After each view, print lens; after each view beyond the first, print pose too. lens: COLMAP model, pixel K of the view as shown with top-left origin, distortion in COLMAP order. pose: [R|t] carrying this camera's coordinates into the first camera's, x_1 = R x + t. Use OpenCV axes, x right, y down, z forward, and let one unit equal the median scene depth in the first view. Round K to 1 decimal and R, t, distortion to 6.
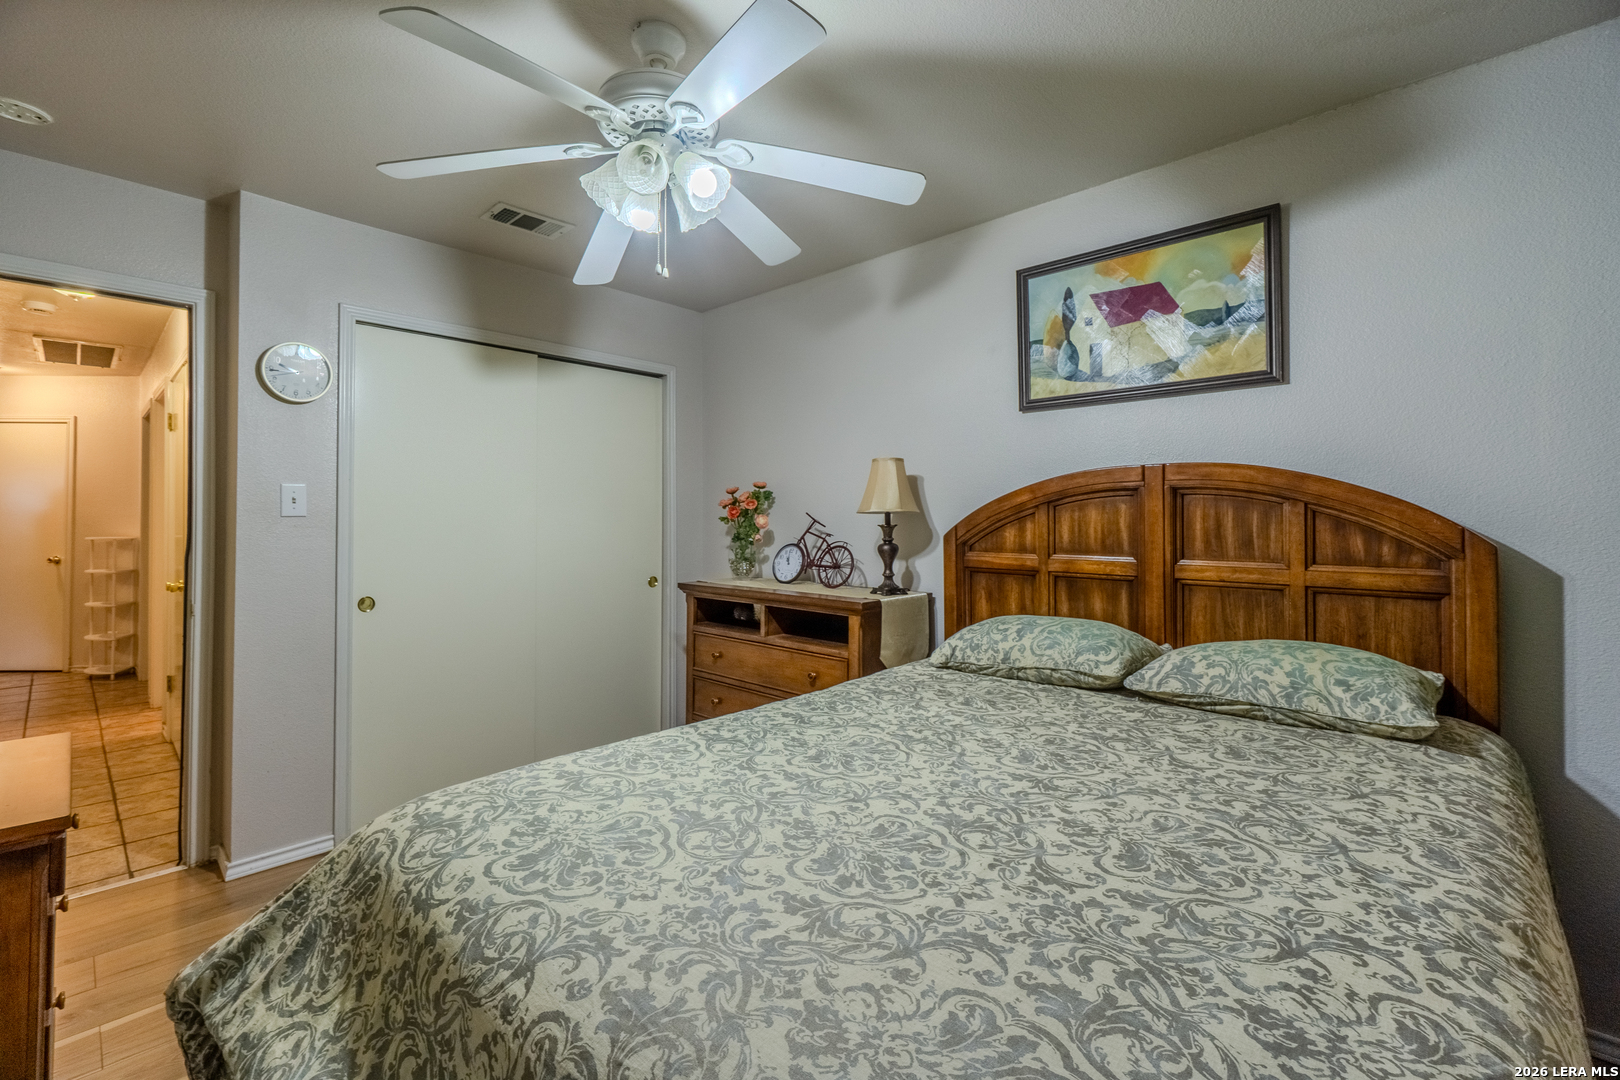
lens RADIAL K [[711.6, 0, 805.1], [0, 711.6, 516.5], [0, 0, 1]] dist [-0.001583, 0.000035]
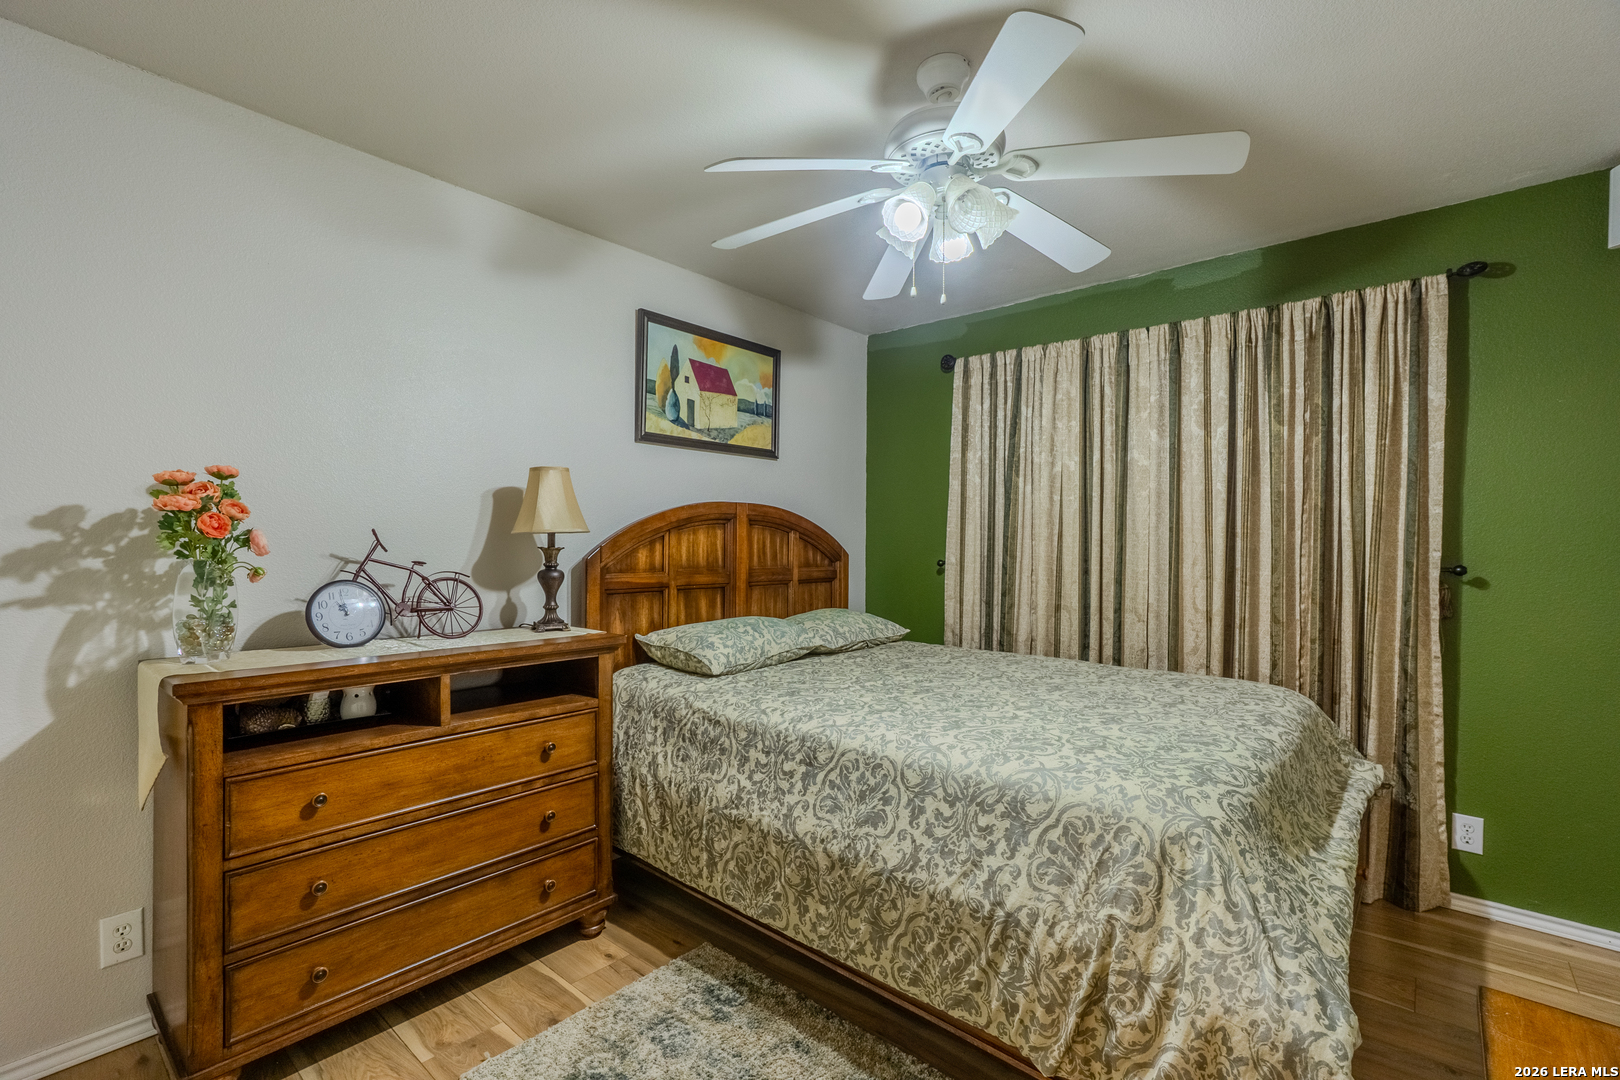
lens RADIAL K [[711.2, 0, 812.2], [0, 711.2, 562.7], [0, 0, 1]] dist [-0.002628, -0.000213]
pose [[-0.048465, -0.028675, 0.998413, -0.833036], [-0.008272, 0.999565, 0.028306, 0.003667], [-0.998791, -0.006887, -0.048681, 0.833823]]
